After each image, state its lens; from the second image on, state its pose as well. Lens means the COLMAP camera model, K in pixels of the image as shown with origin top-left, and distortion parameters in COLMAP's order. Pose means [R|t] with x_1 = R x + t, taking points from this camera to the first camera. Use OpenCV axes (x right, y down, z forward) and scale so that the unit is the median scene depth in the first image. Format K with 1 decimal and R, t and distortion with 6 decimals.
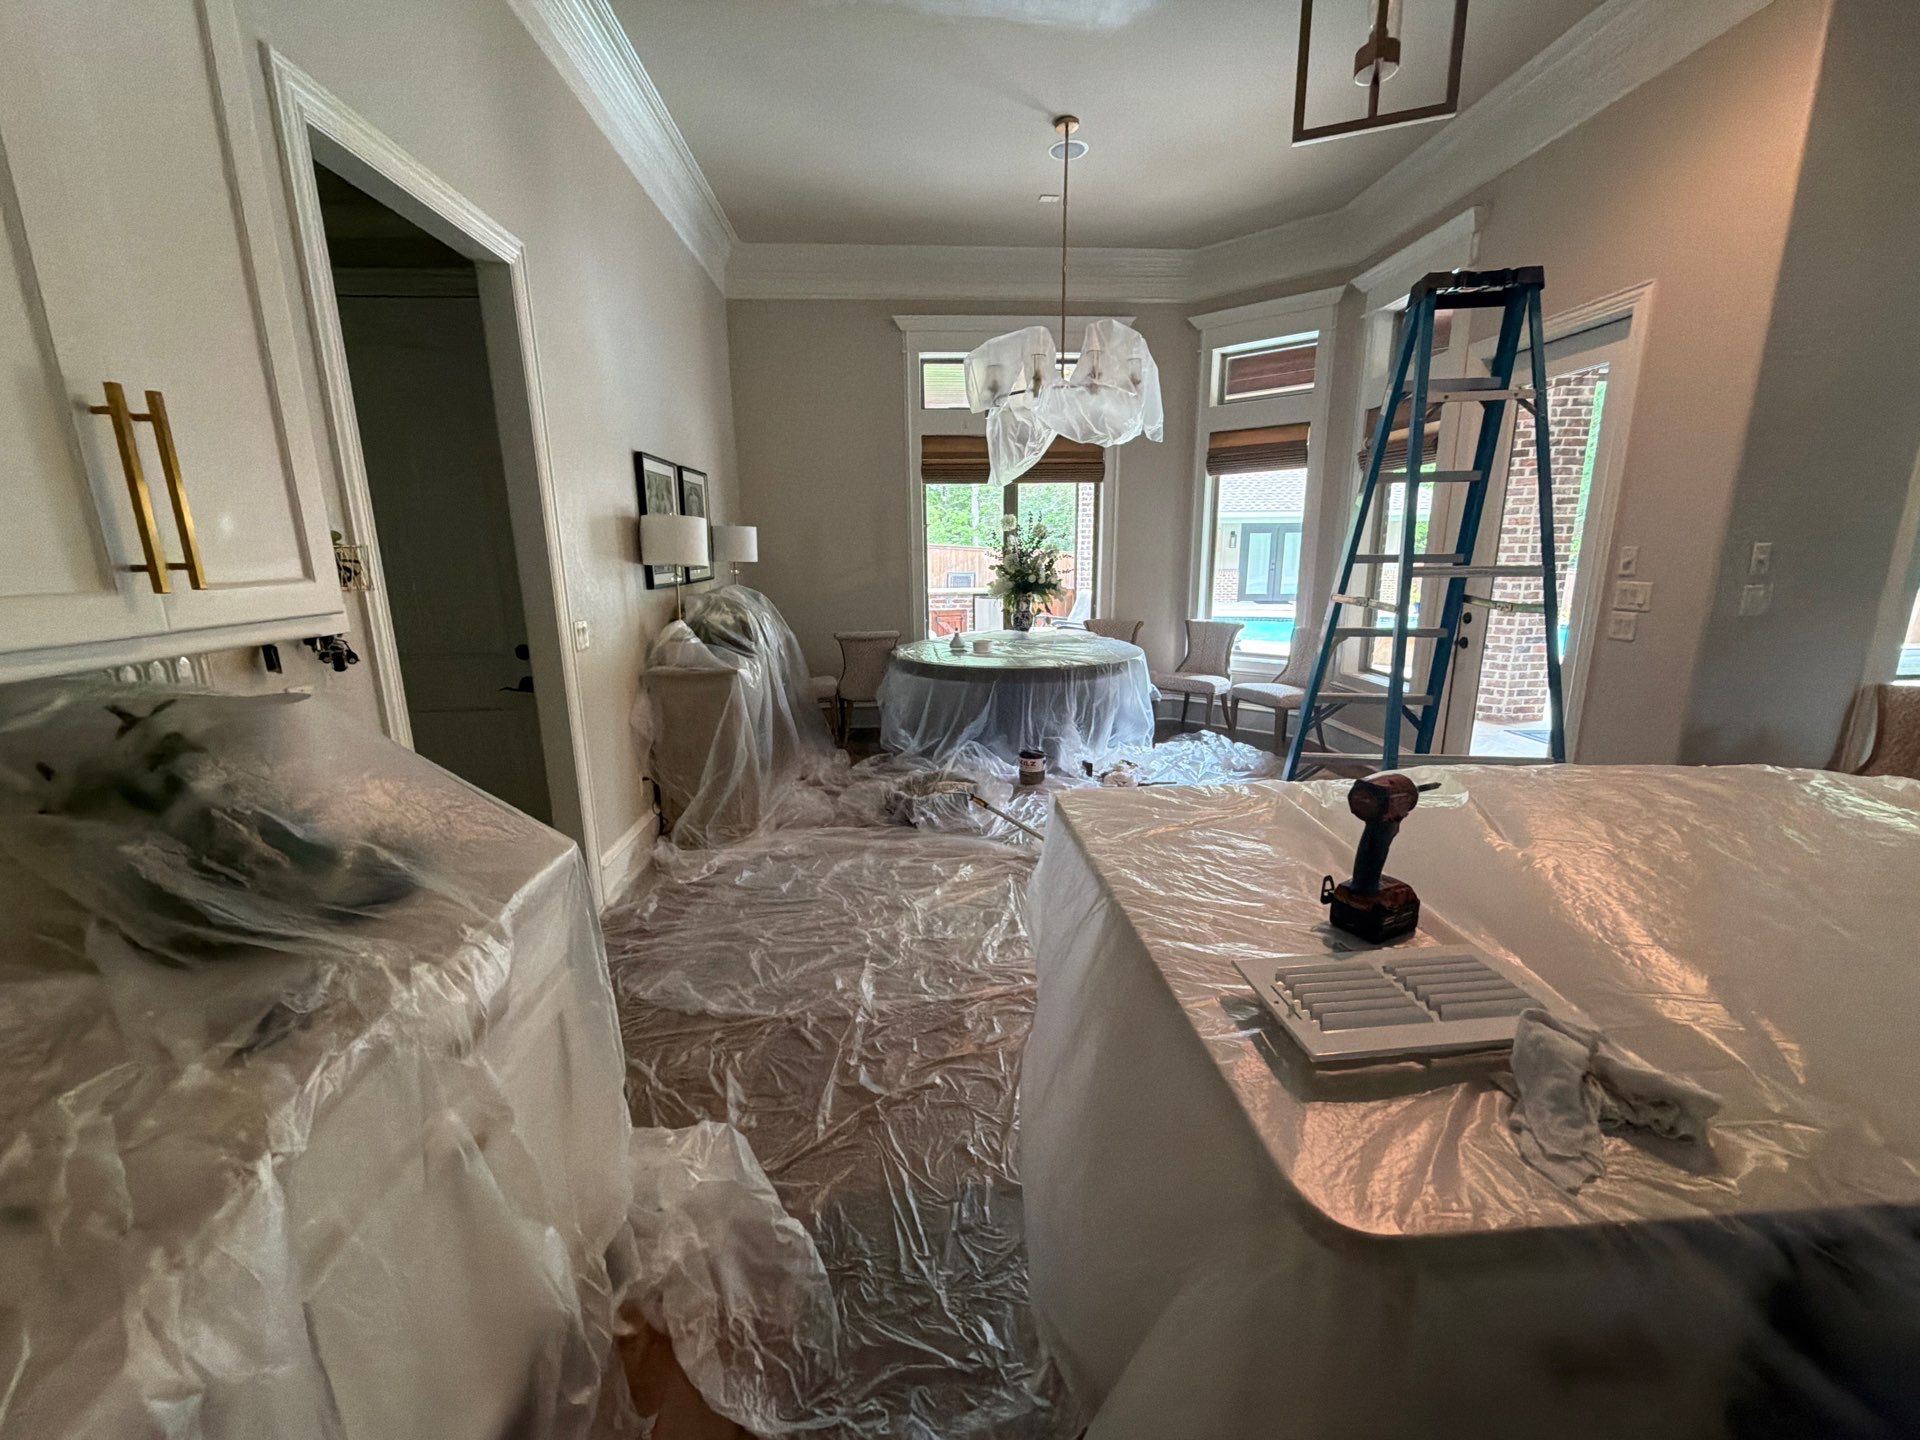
lens RADIAL K [[763.9, 0, 961.0], [0, 763.9, 718.1], [0, 0, 1]] dist [0.000239, -0.000328]
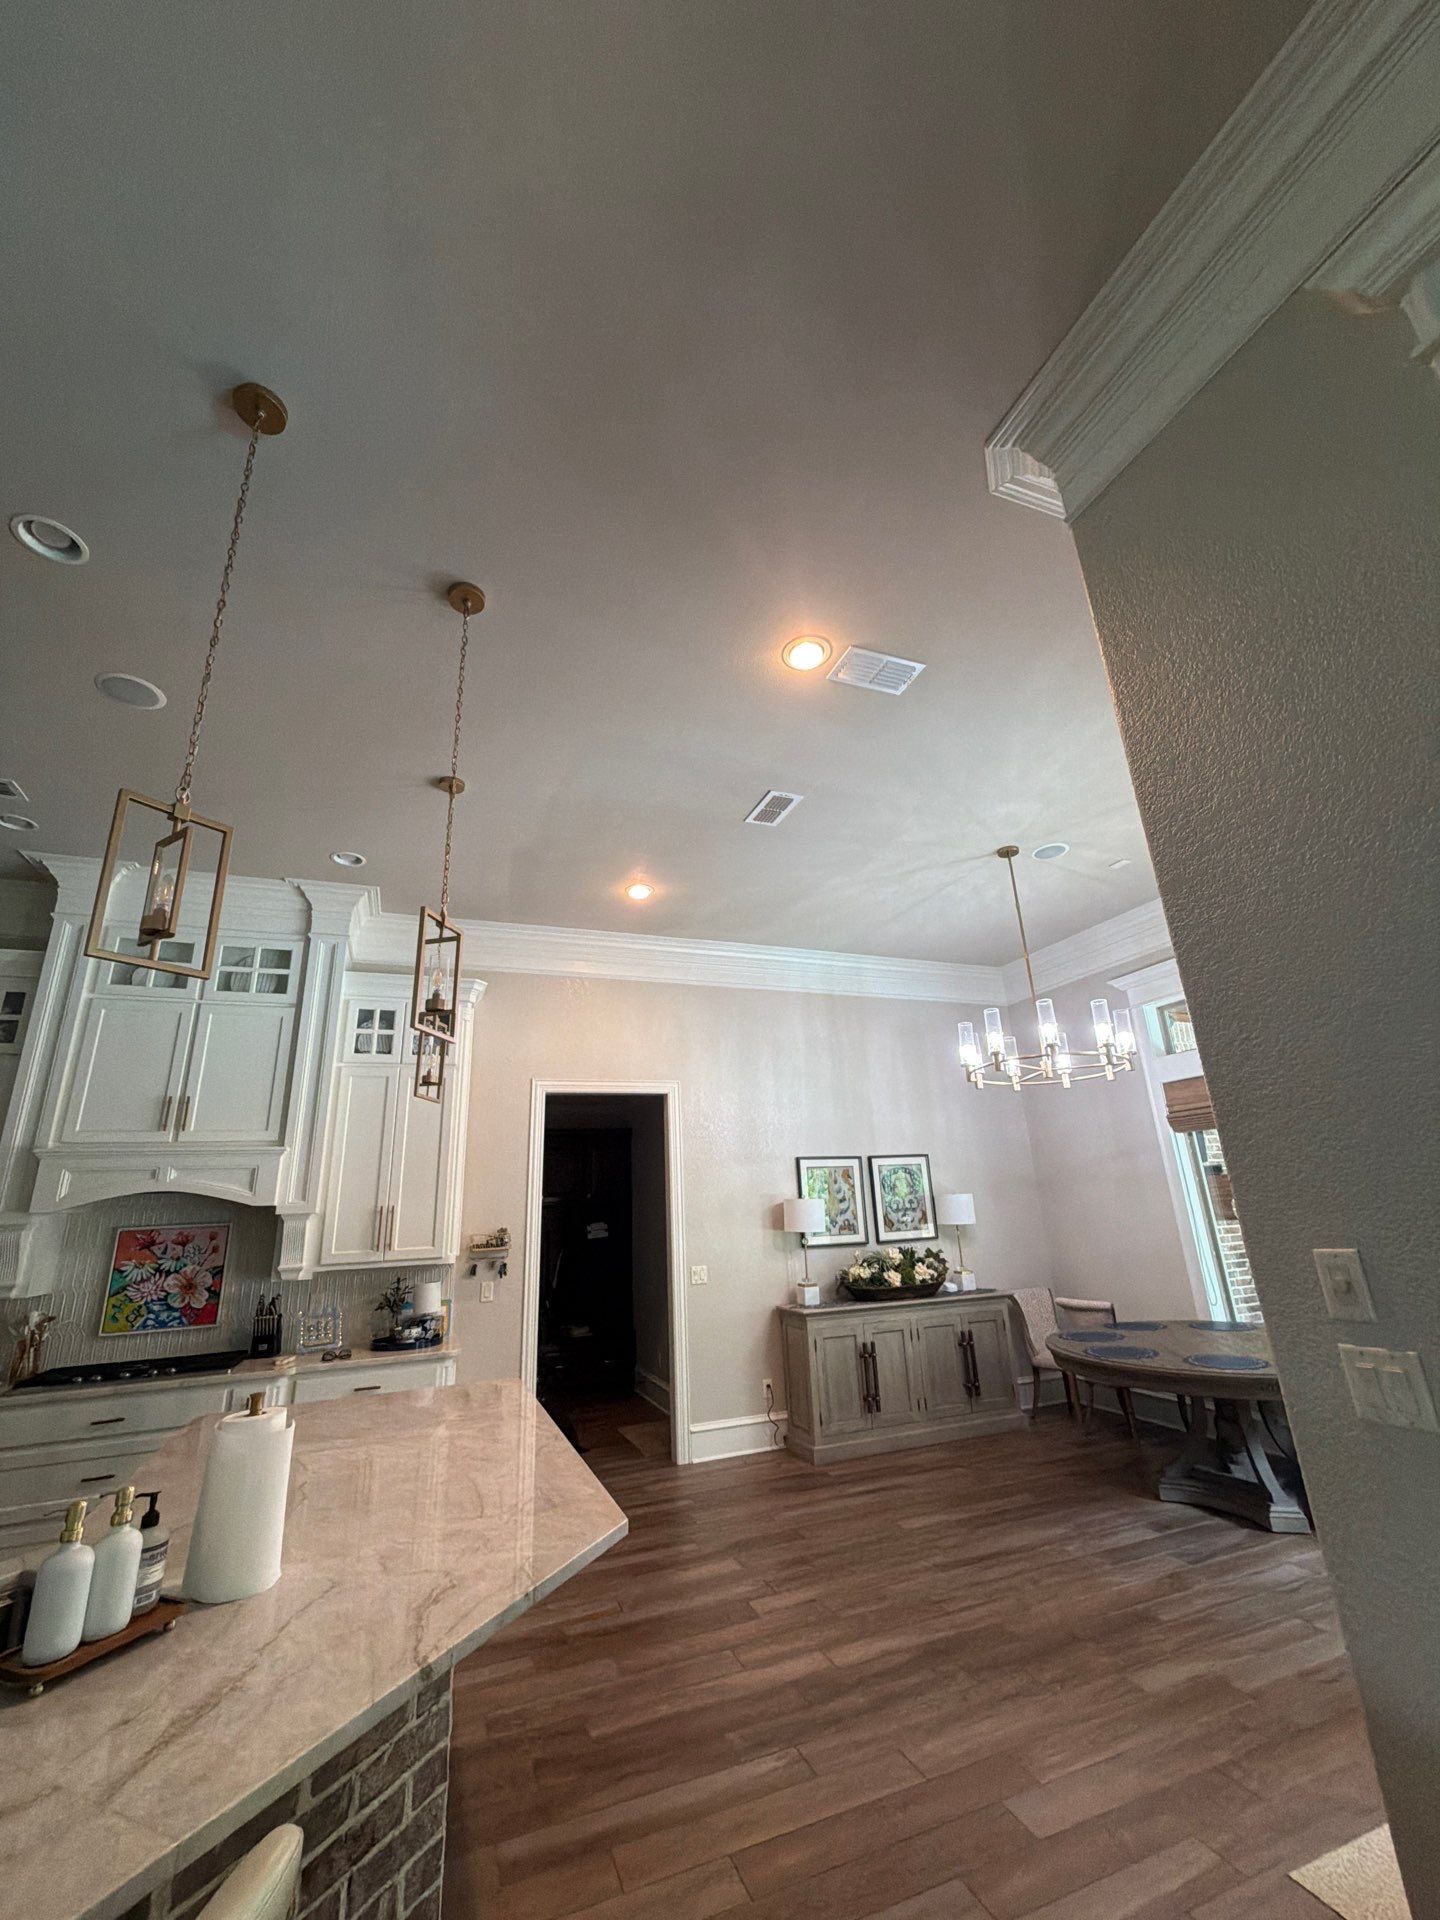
lens RADIAL K [[763.9, 0, 721.5], [0, 763.9, 960.4], [0, 0, 1]] dist [0.000239, -0.000328]
pose [[0.298795, -0.298912, -0.906296, 0.824529], [-0.171064, 0.917523, -0.359012, -0.092622], [0.938860, 0.262306, 0.223018, 0.283729]]
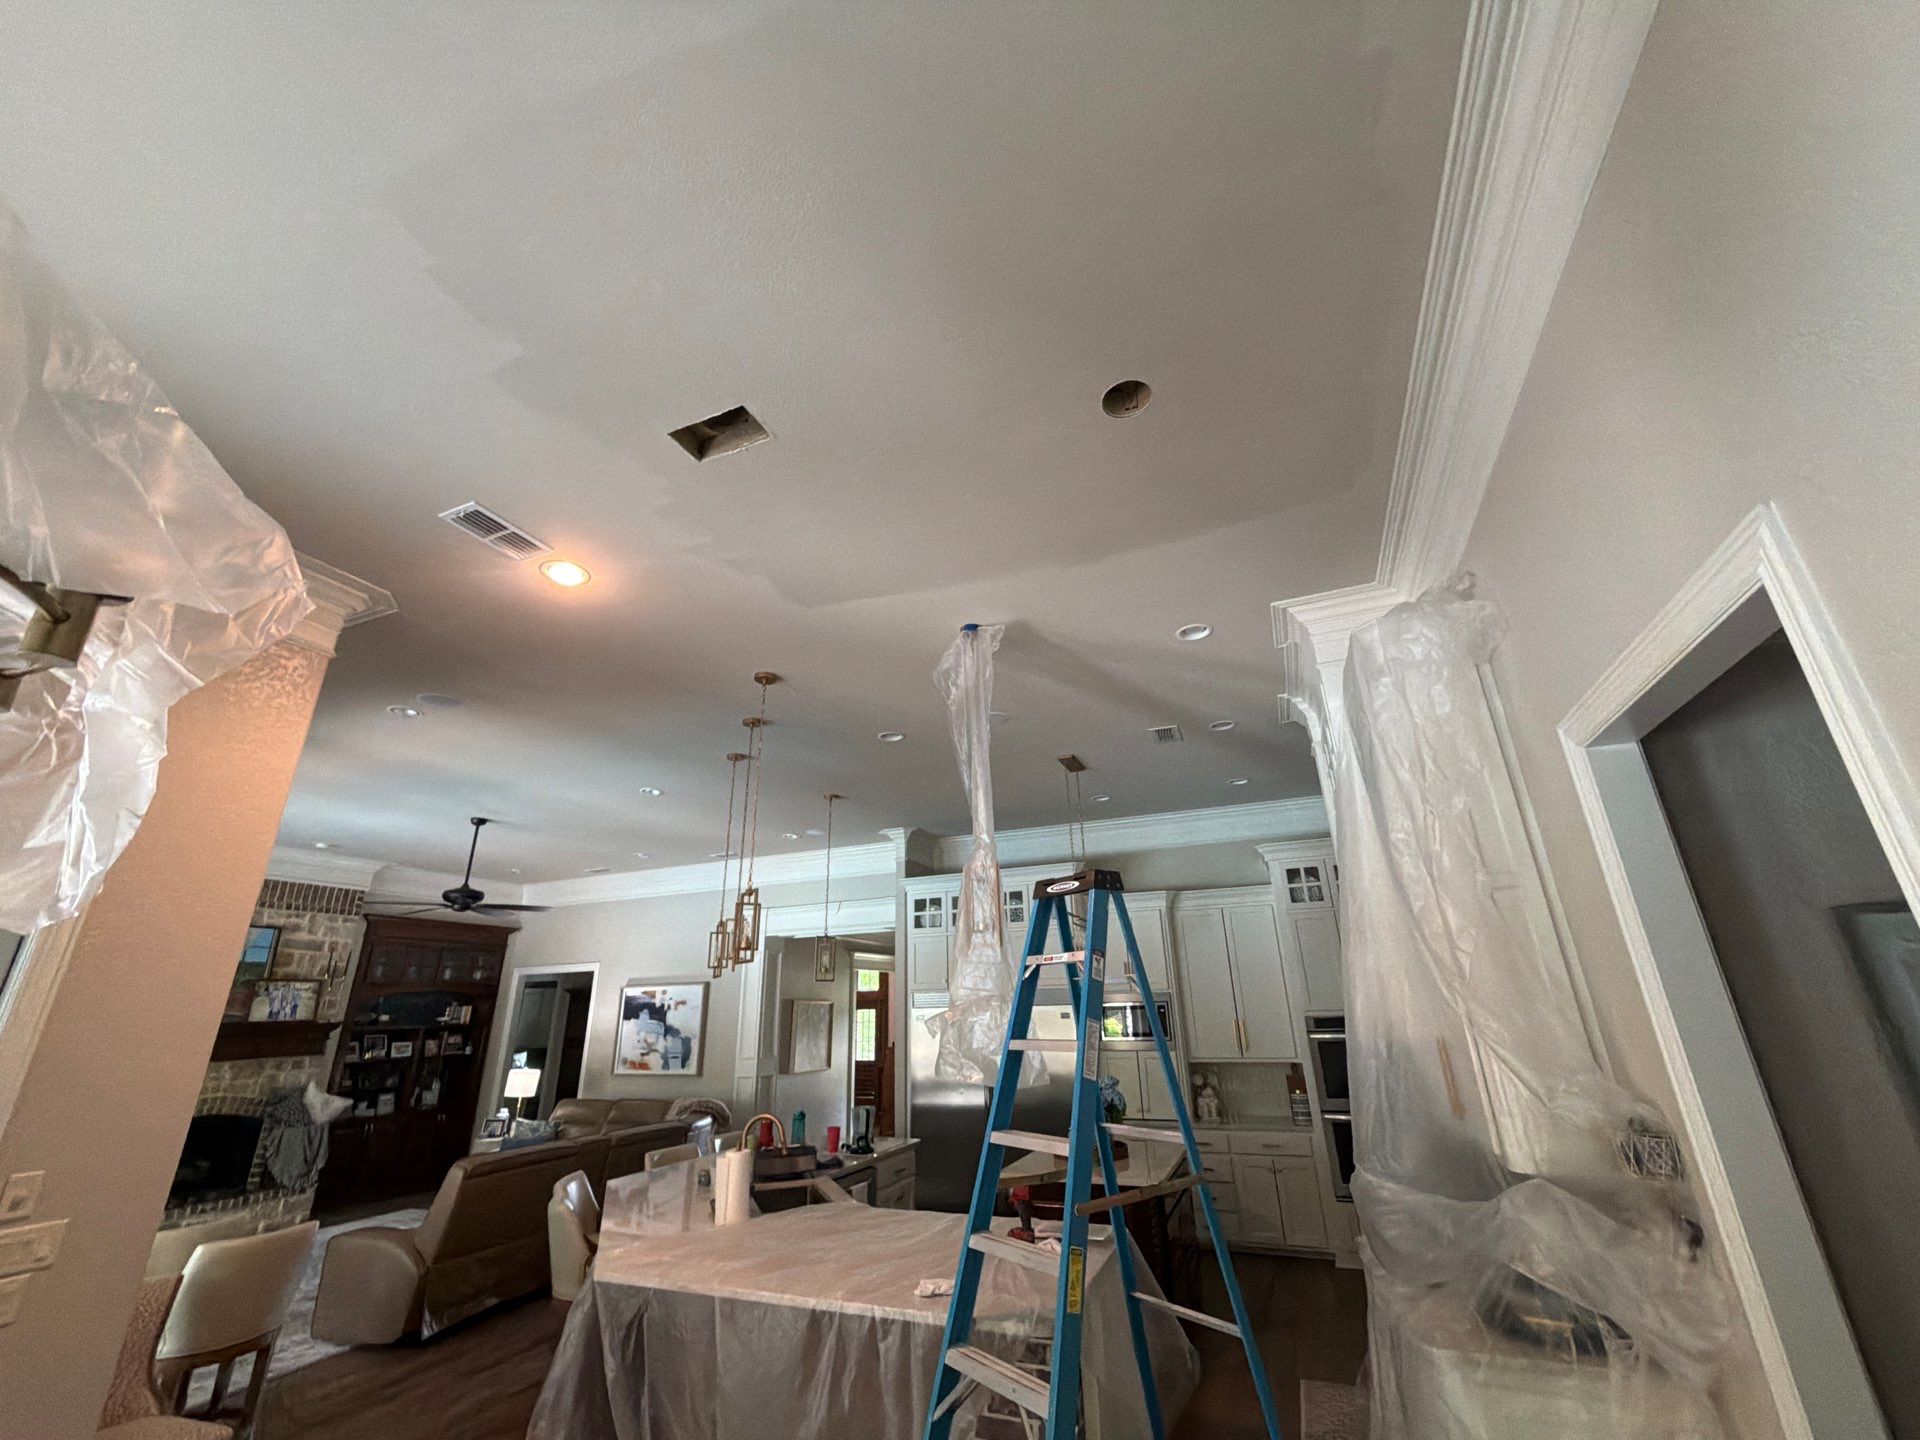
lens RADIAL K [[763.9, 0, 961.0], [0, 763.9, 718.1], [0, 0, 1]] dist [0.000239, -0.000328]
pose [[-0.893070, 0.192598, 0.406611, -0.168264], [0.133615, 0.976505, -0.169069, -0.259476], [-0.429621, -0.096661, -0.897821, 0.845278]]
